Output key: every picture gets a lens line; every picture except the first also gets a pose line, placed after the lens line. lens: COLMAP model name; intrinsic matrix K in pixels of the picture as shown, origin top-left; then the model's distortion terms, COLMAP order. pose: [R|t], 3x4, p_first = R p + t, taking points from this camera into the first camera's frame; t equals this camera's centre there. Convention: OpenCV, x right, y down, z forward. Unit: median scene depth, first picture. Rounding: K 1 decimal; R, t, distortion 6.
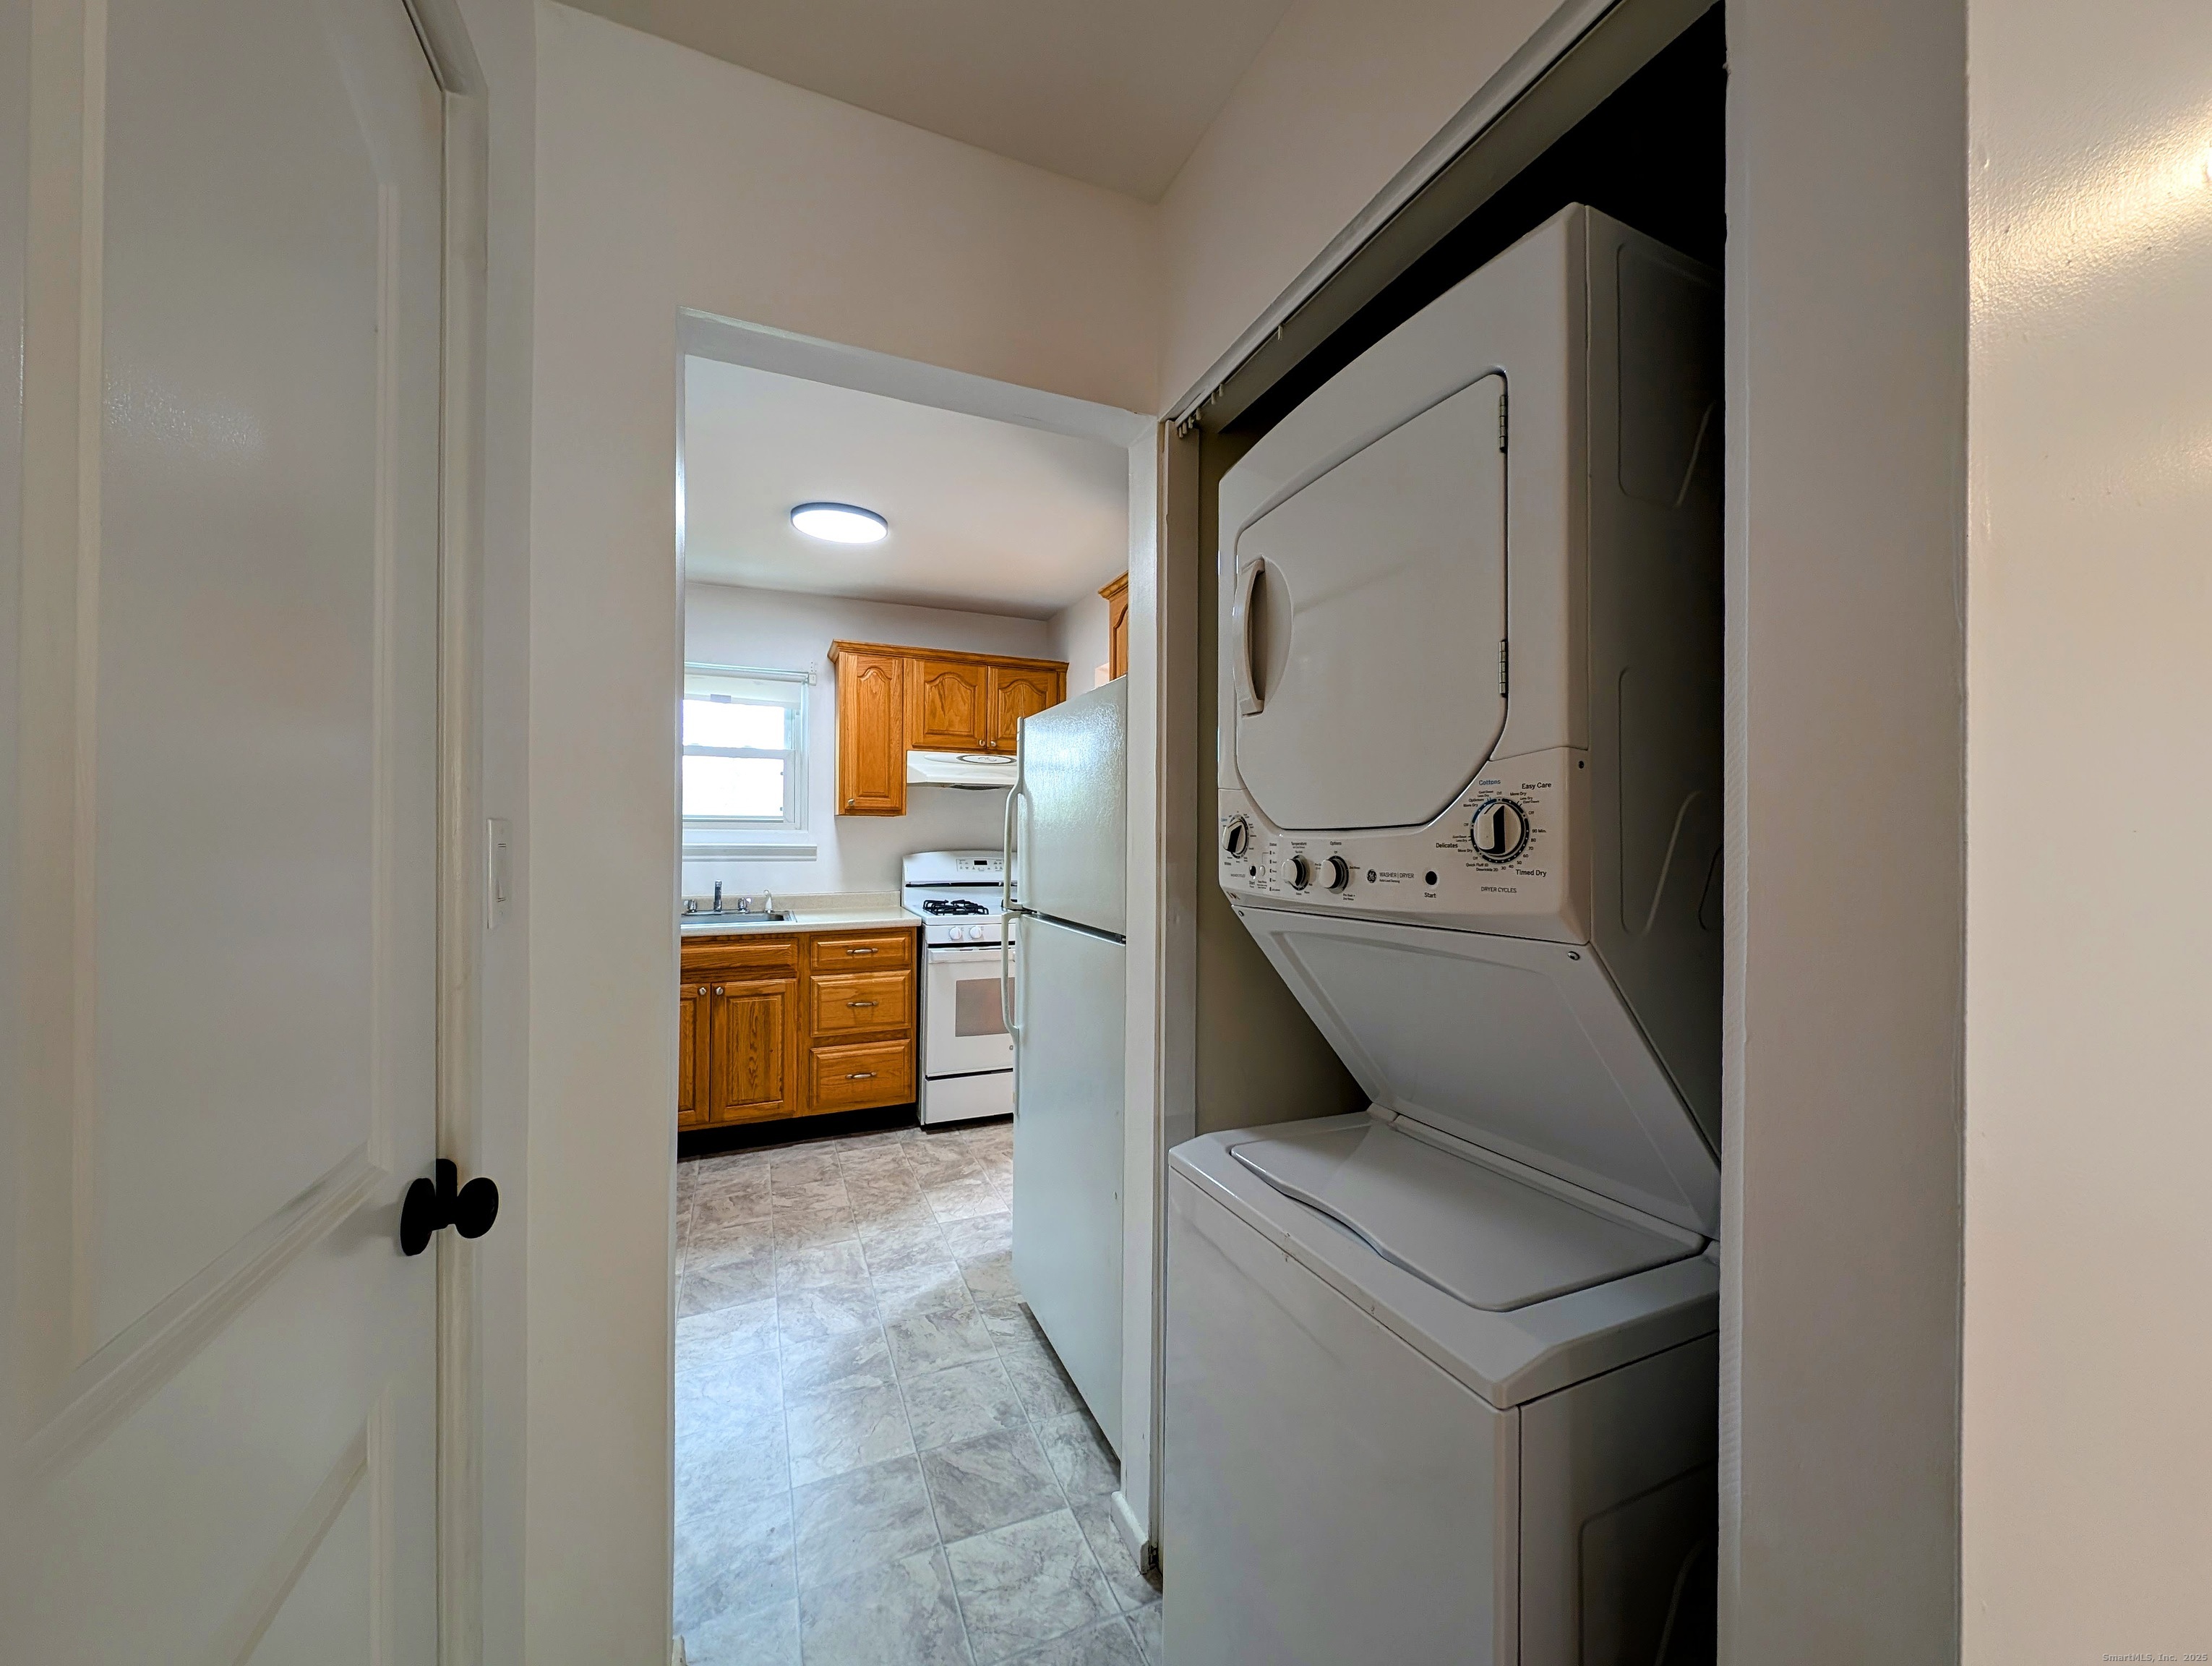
lens RADIAL K [[831.7, 0, 1116.9], [0, 831.7, 832.1], [0, 0, 1]] dist [-0.000746, -0.000173]
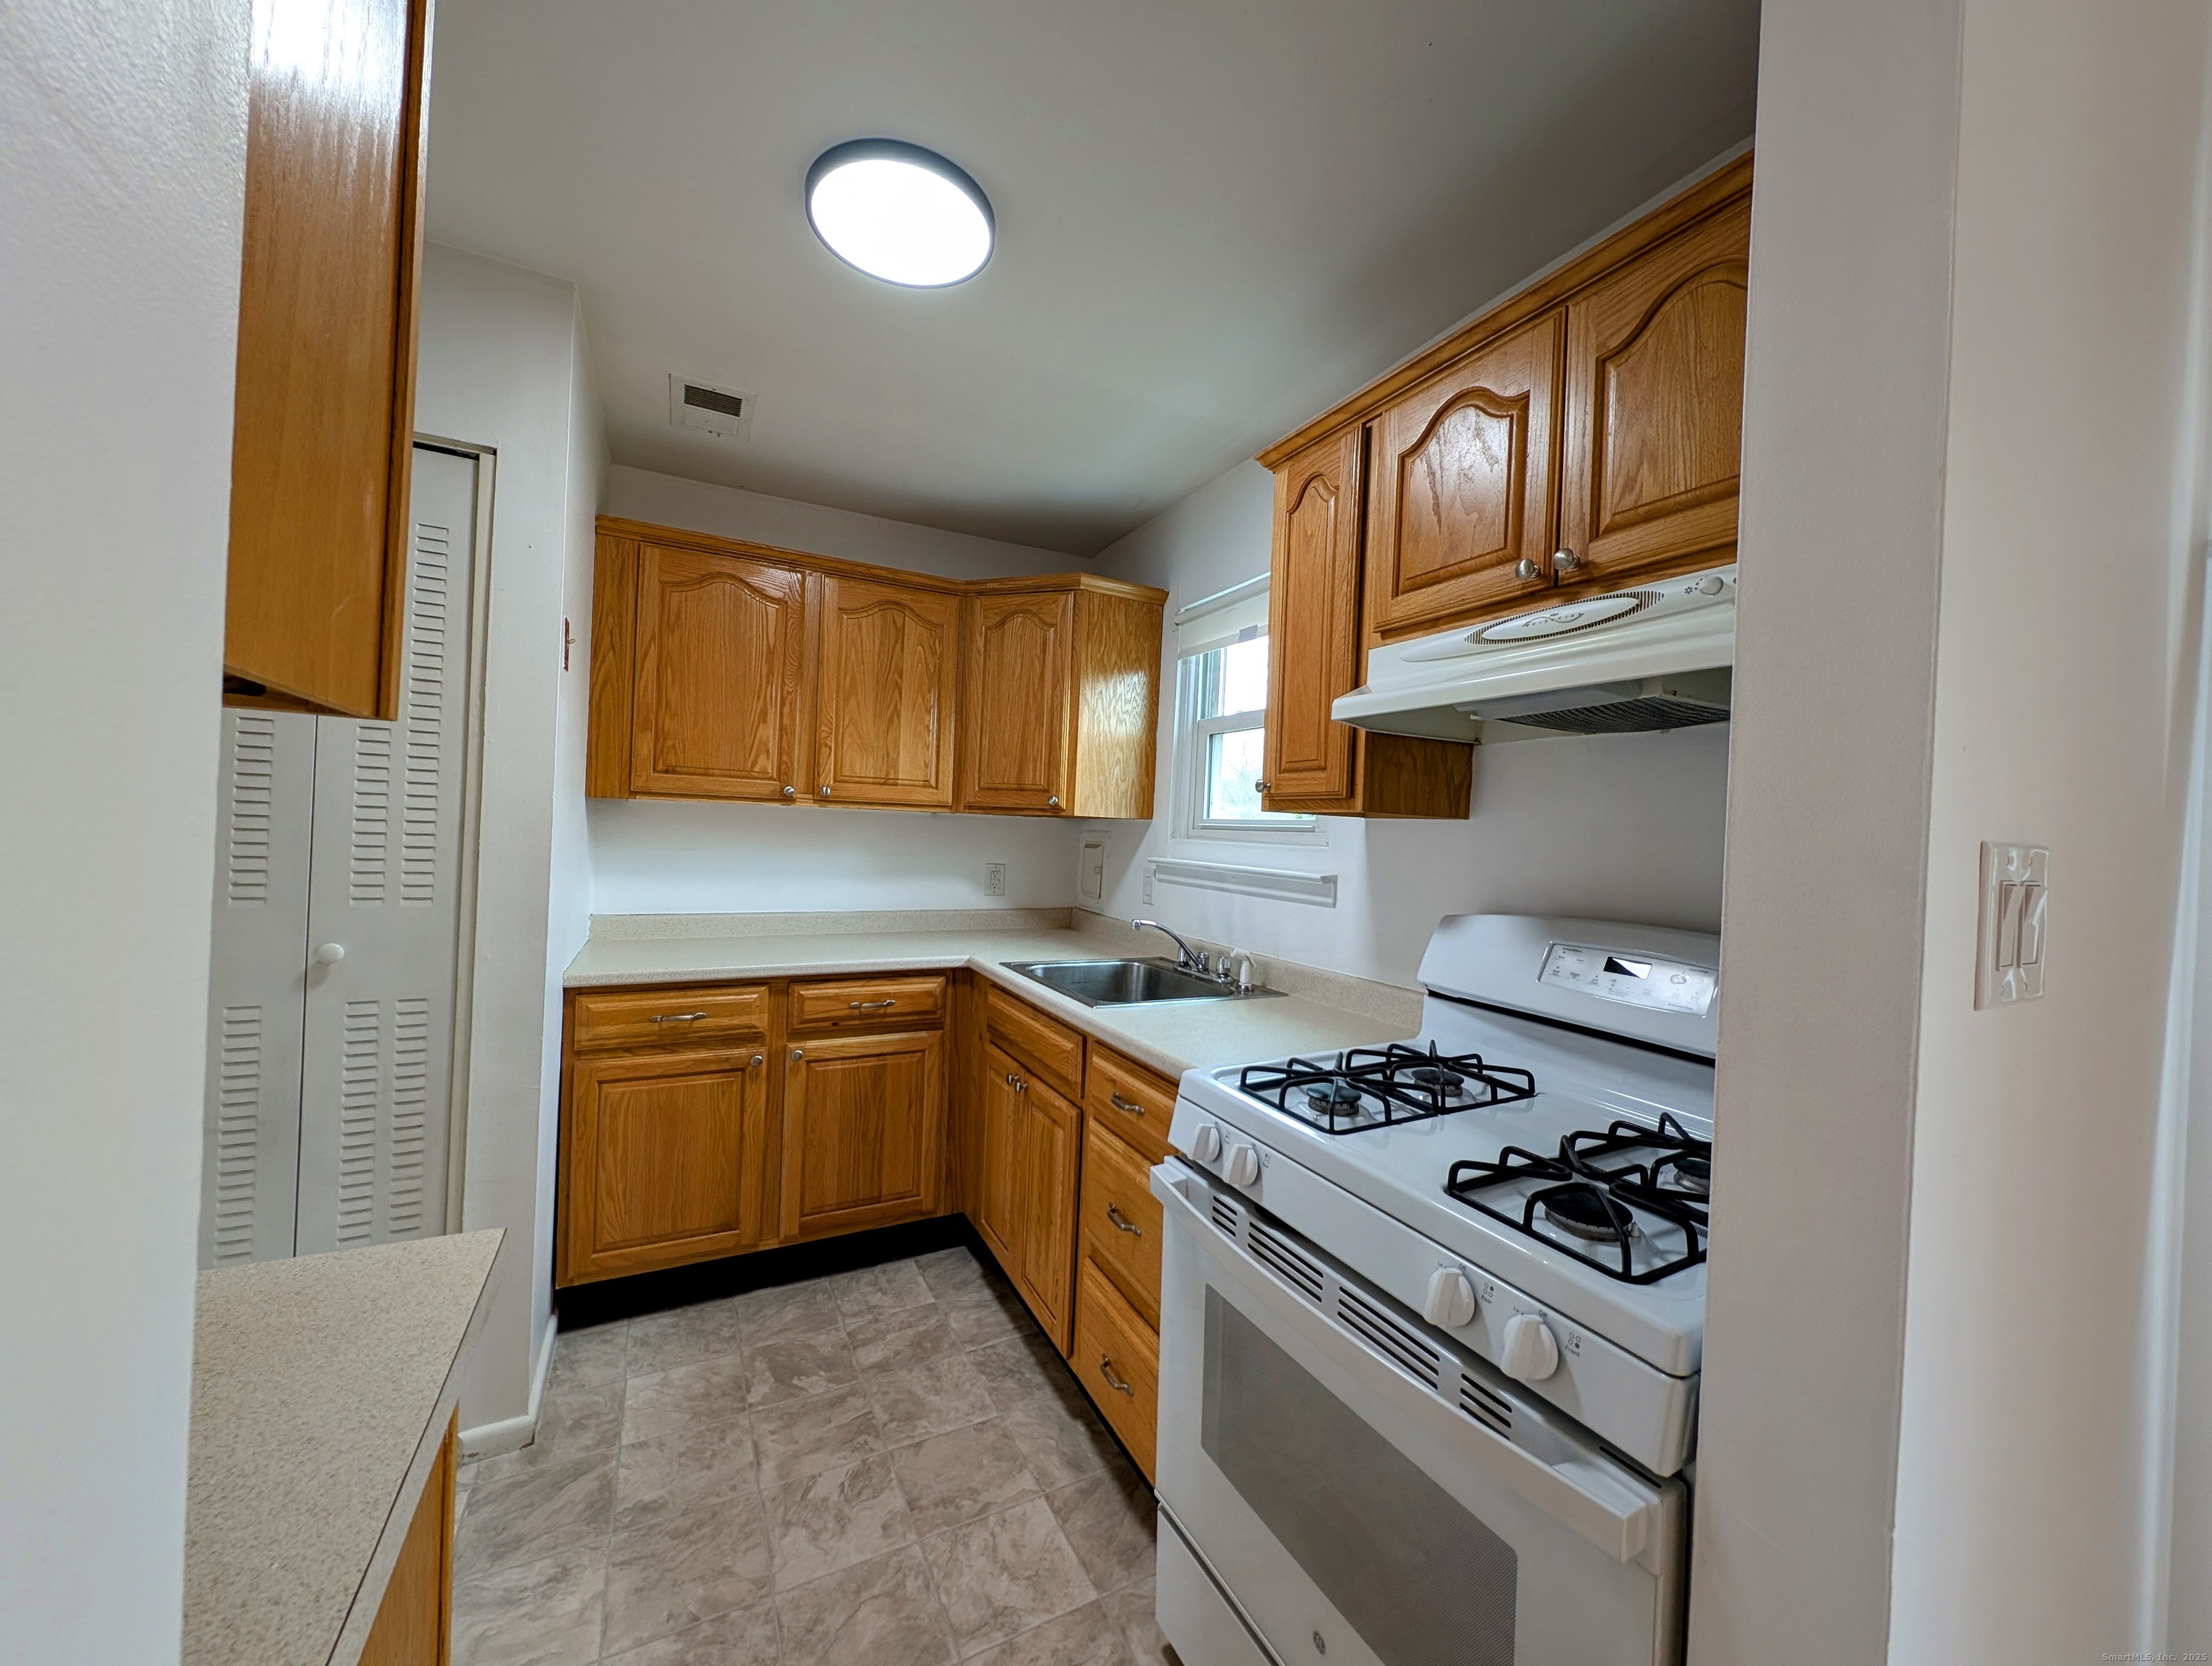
lens RADIAL K [[831.7, 0, 1116.9], [0, 831.7, 832.1], [0, 0, 1]] dist [-0.000746, -0.000173]
pose [[0.066079, -0.003133, -0.997809, 0.169322], [-0.035946, 0.999339, -0.005518, -0.005573], [0.997167, 0.036231, 0.065923, 1.058611]]
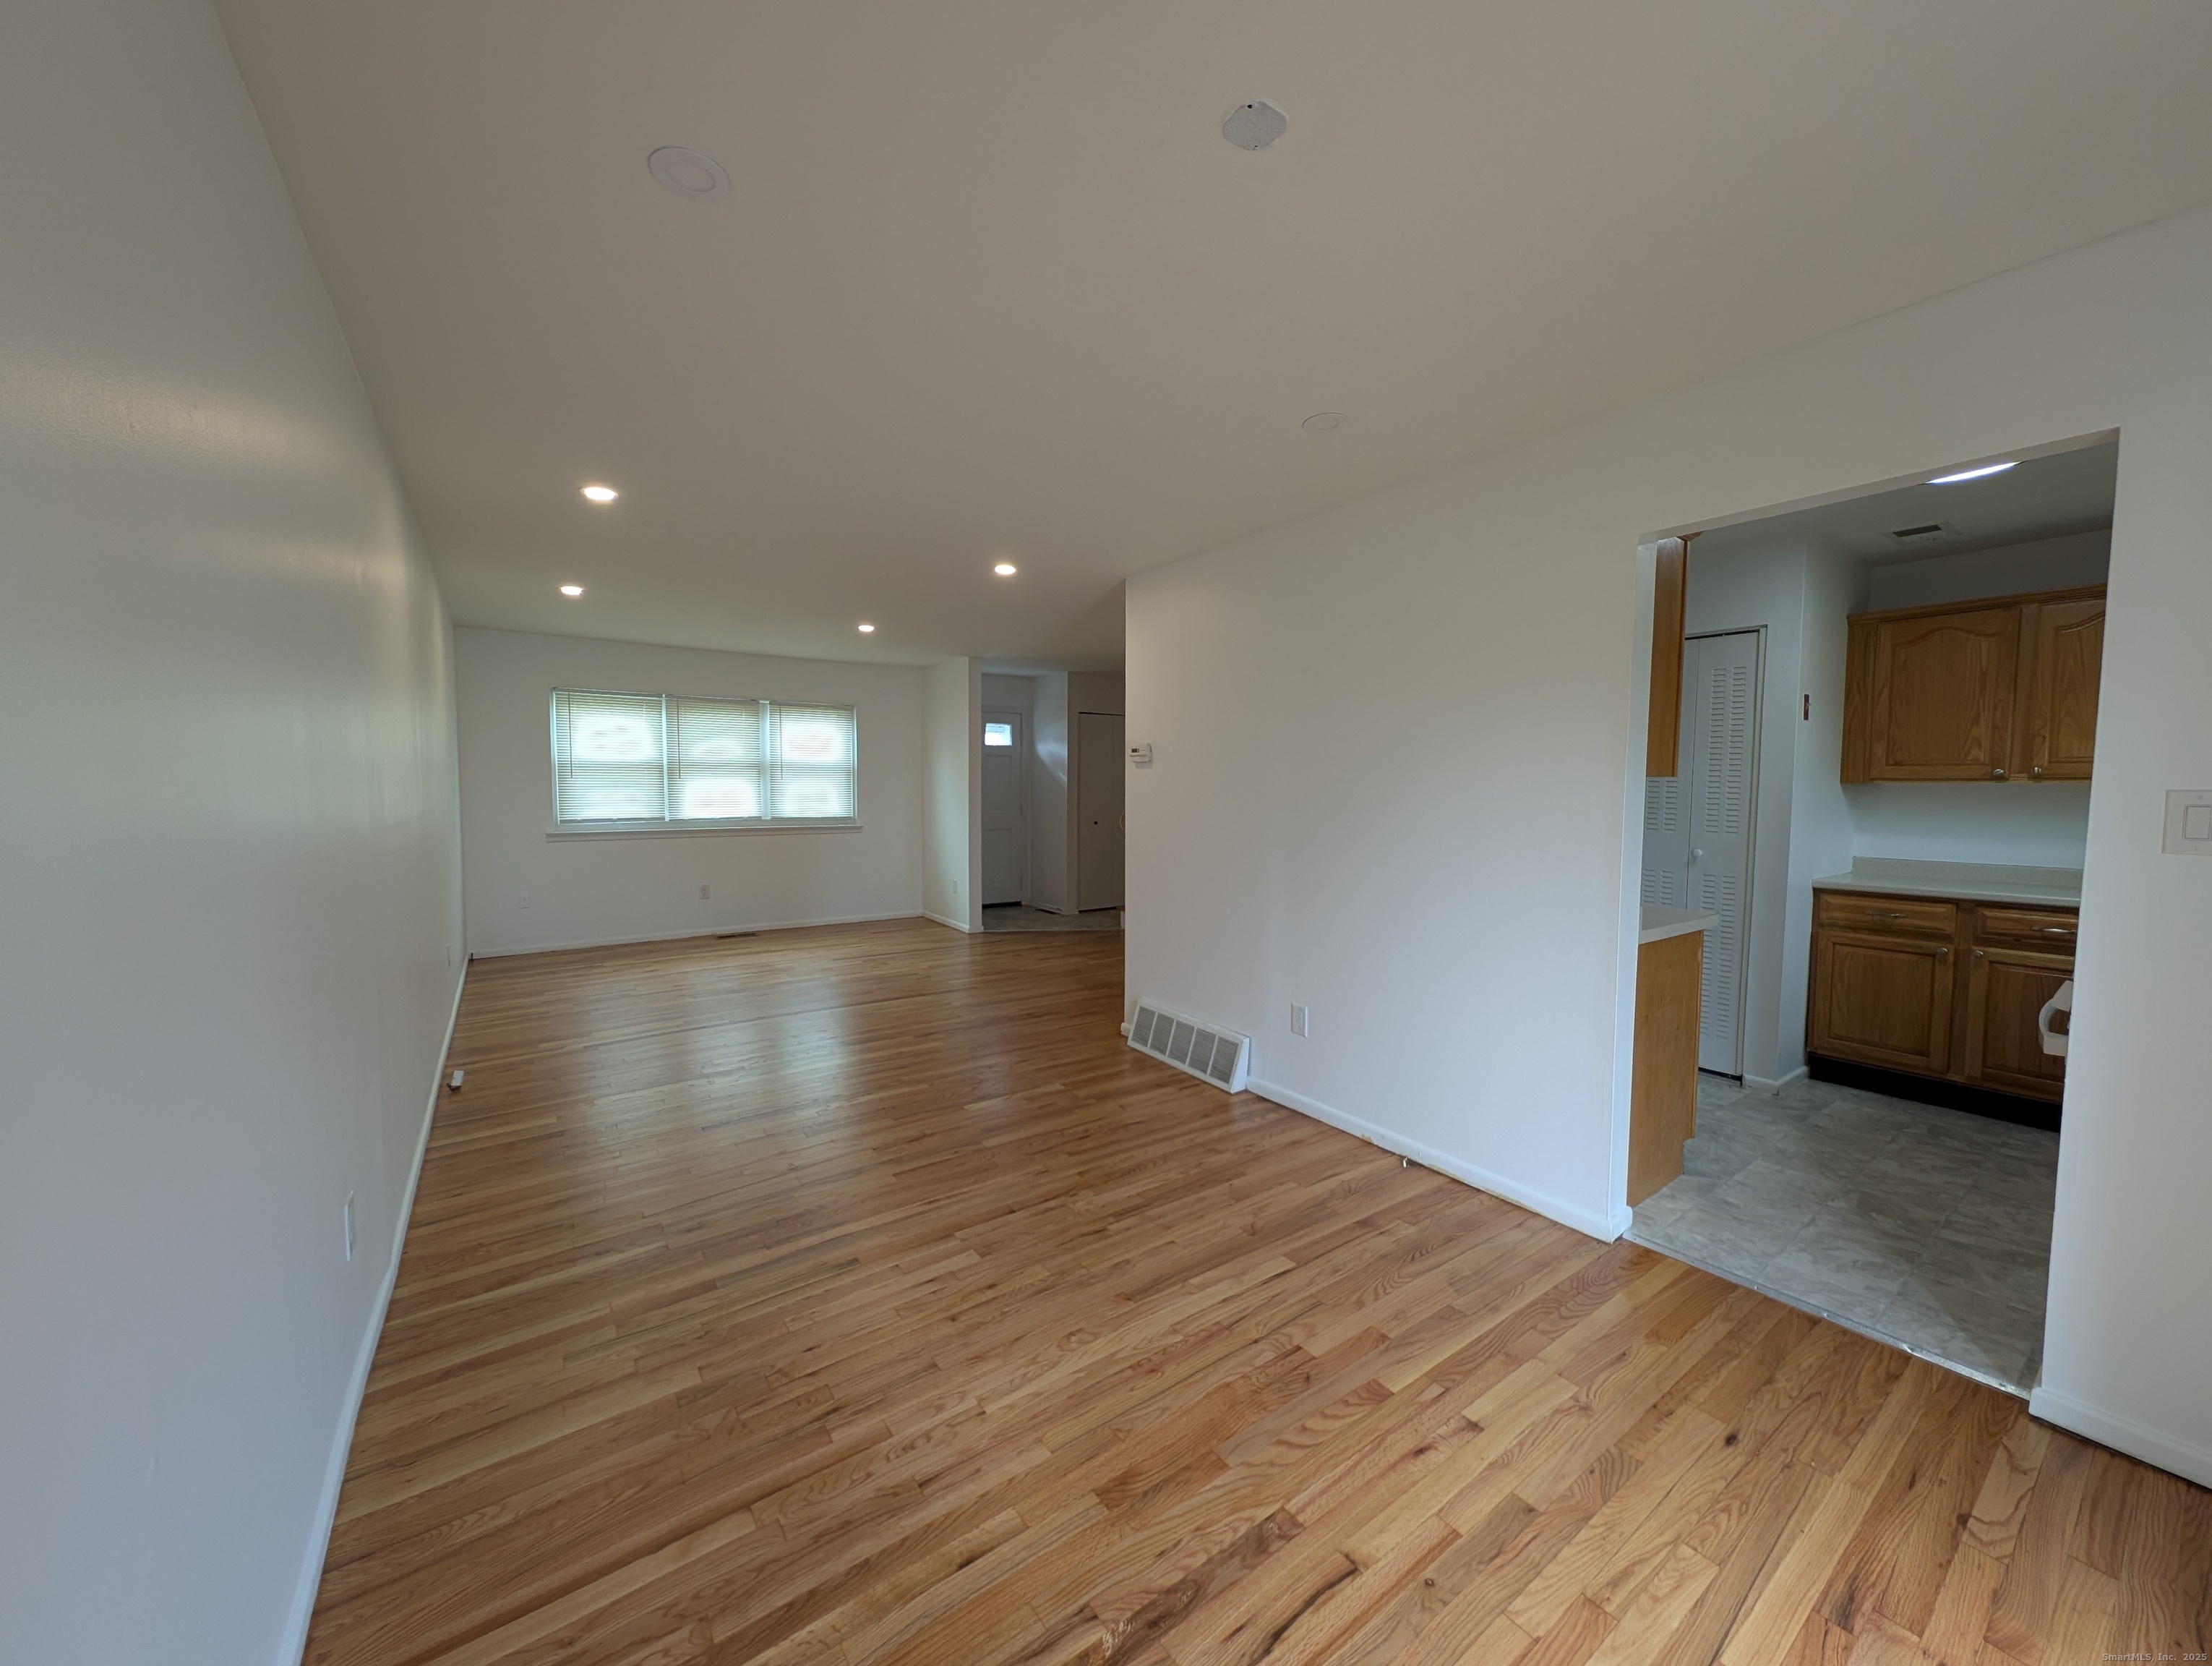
lens RADIAL K [[831.7, 0, 1116.9], [0, 831.7, 832.1], [0, 0, 1]] dist [-0.000746, -0.000173]
pose [[-0.978648, 0.000863, -0.205543, 0.732322], [-0.010979, 0.998344, 0.056464, -0.008844], [0.205251, 0.057515, -0.977018, 1.647570]]
